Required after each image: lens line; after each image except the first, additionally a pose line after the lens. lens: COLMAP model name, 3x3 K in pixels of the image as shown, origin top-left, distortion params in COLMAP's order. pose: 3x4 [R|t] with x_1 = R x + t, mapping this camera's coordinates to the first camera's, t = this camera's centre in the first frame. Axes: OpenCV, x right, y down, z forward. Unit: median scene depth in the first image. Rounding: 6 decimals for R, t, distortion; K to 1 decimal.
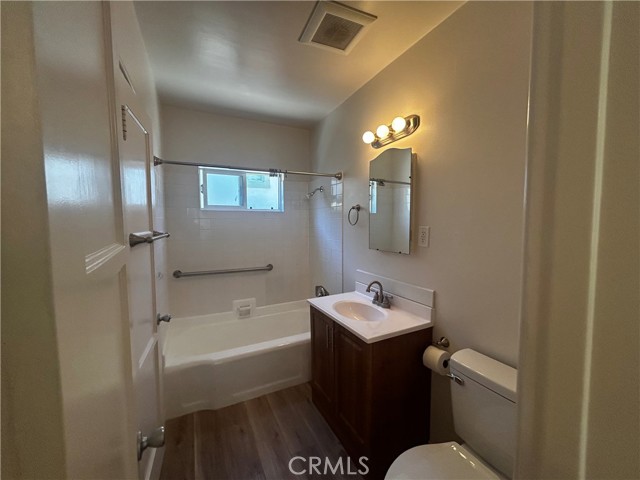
lens RADIAL K [[258.4, 0, 320.0], [0, 258.4, 240.0], [0, 0, 1]] dist [-0.001971, 0.000297]
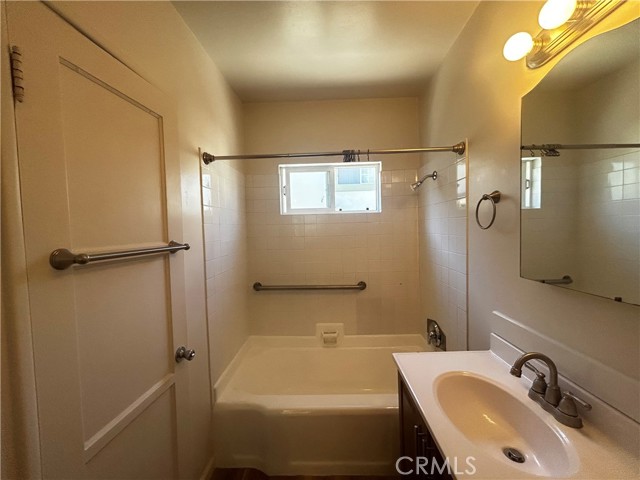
lens RADIAL K [[258.4, 0, 320.0], [0, 258.4, 240.0], [0, 0, 1]] dist [-0.001971, 0.000297]
pose [[0.880104, 0.001904, -0.474777, 0.065453], [-0.011186, 0.999798, -0.016725, -0.017588], [0.474649, 0.020030, 0.879947, 0.290686]]
